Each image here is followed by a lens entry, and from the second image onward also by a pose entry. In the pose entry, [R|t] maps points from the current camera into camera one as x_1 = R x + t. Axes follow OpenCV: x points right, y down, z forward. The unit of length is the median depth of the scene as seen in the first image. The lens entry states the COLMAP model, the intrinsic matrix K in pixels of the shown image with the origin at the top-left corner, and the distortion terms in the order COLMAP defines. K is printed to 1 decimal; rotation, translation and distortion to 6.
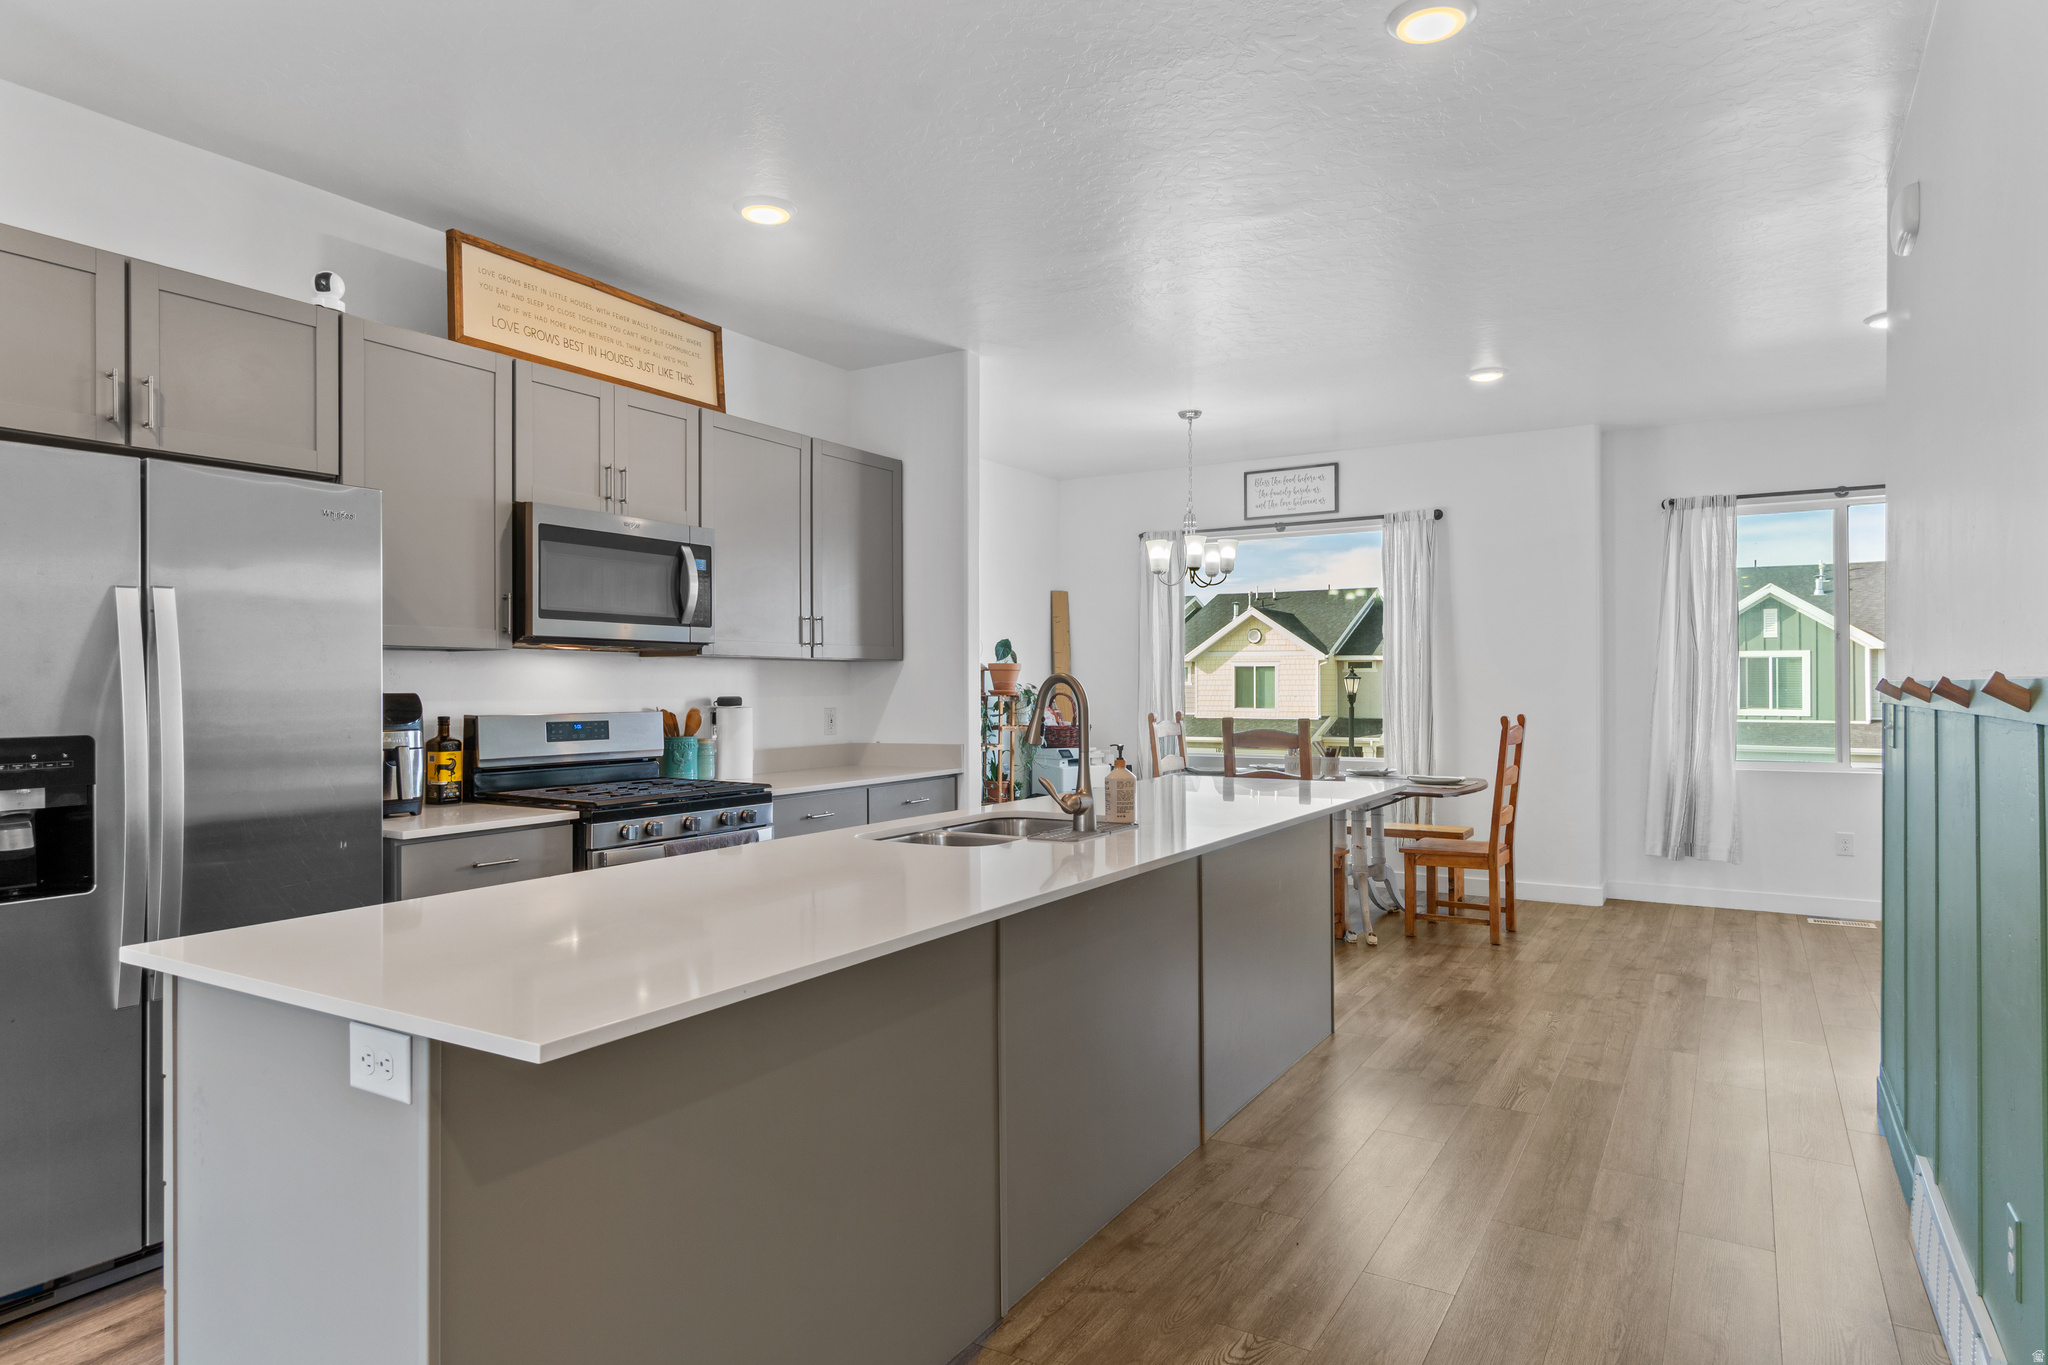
lens RADIAL K [[1184.0, 0, 1024.0], [0, 1184.0, 682.5], [0, 0, 1]] dist [-0.003513, 0.000013]
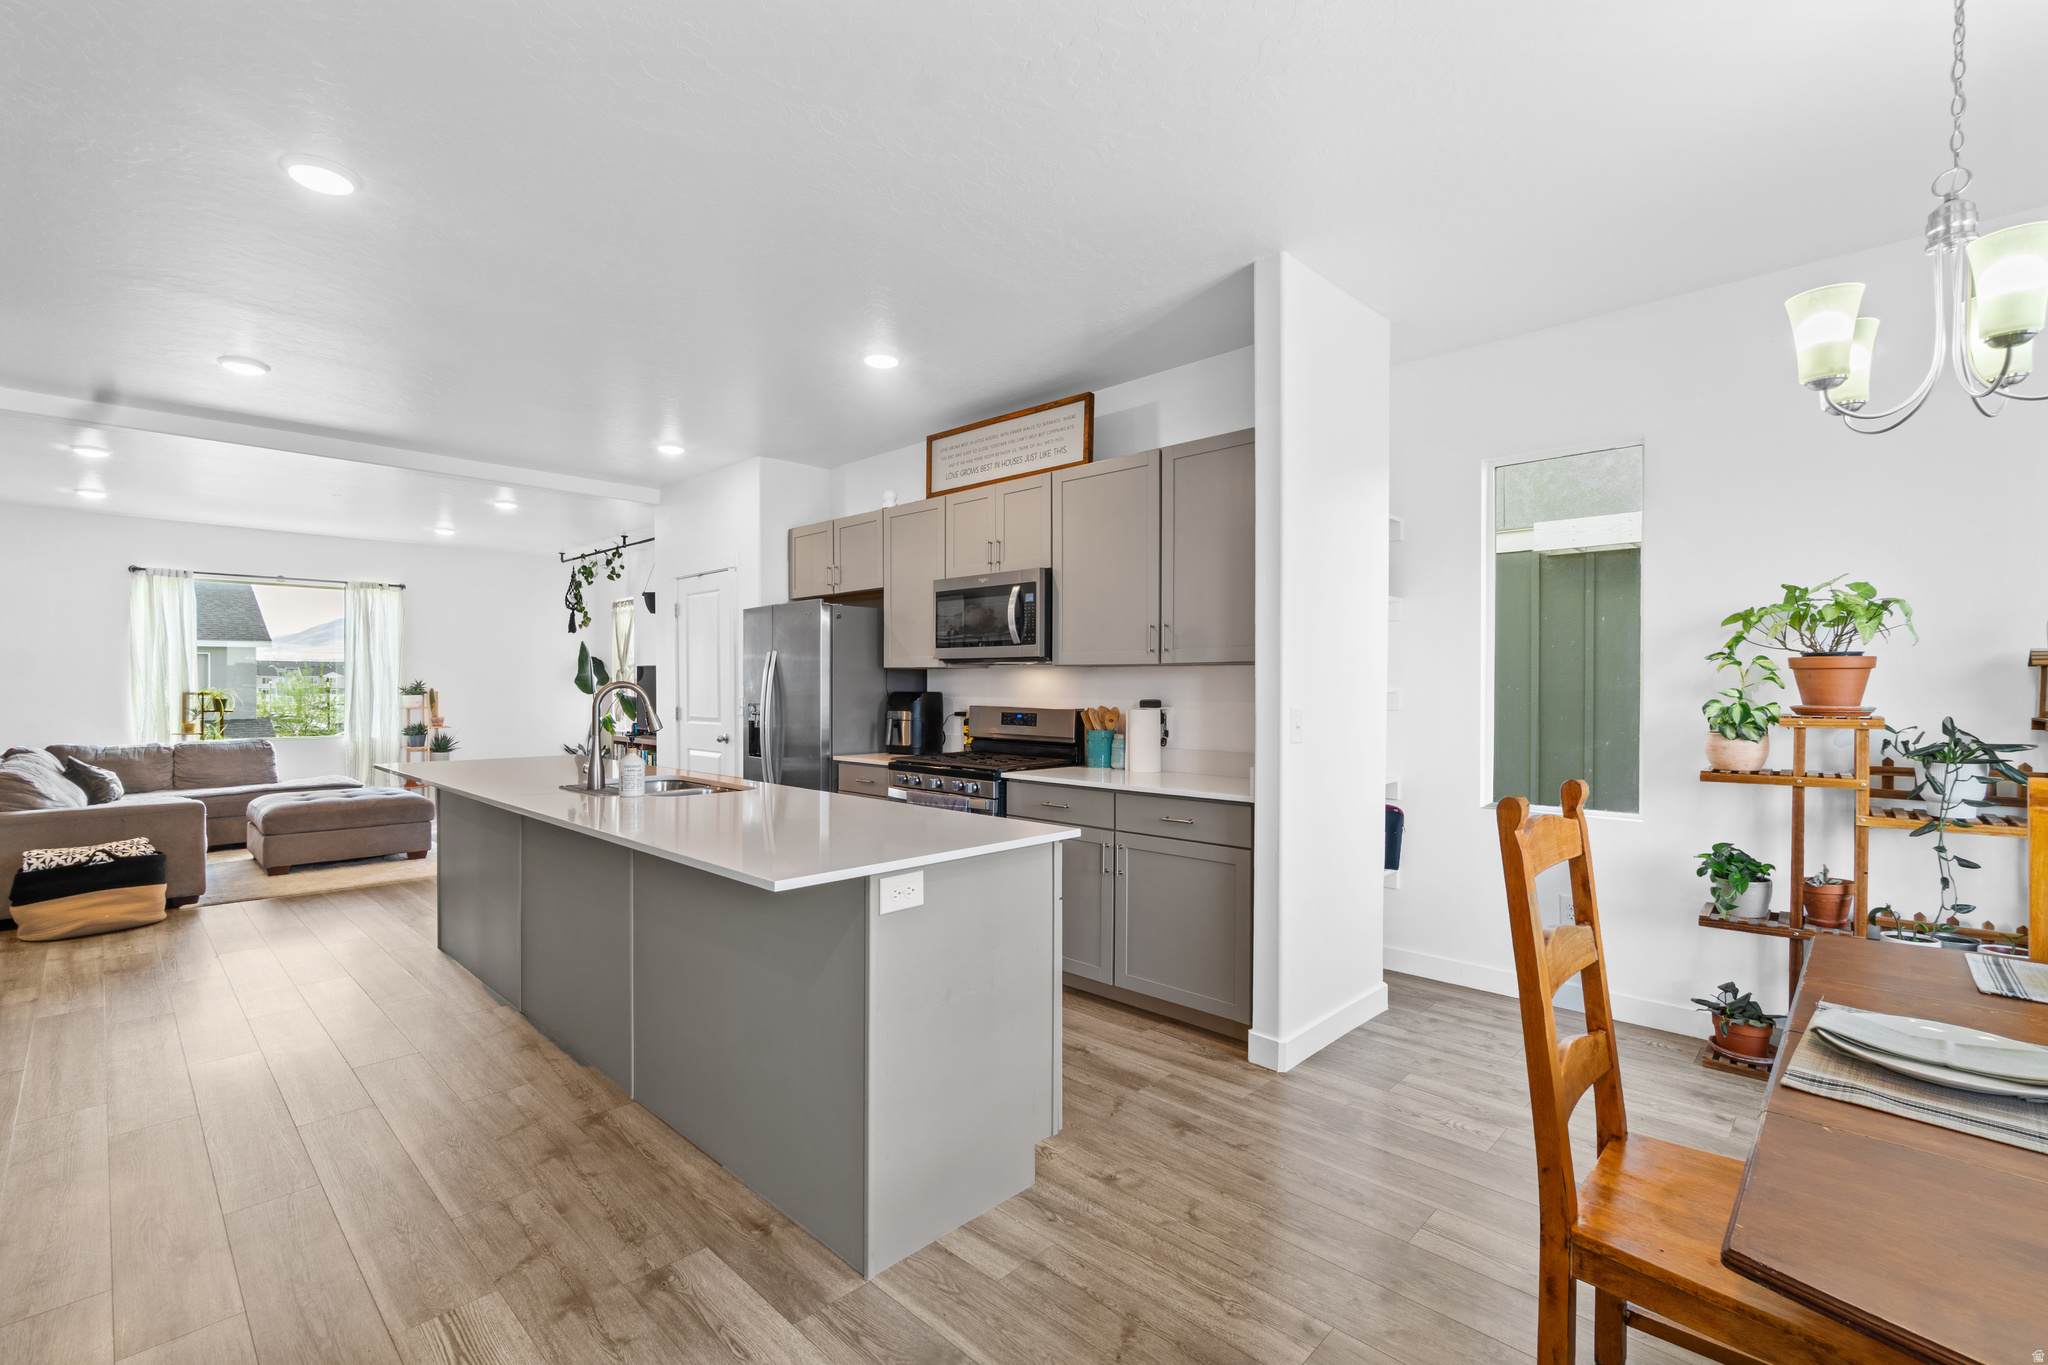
lens RADIAL K [[926.8, 0, 1024.0], [0, 926.8, 682.5], [0, 0, 1]] dist [0.012802, 0.000350]
pose [[-0.228074, 0.005981, -0.973625, 0.773469], [0.008591, 0.999955, 0.004130, -0.010384], [0.973606, -0.007422, -0.228115, 1.304212]]
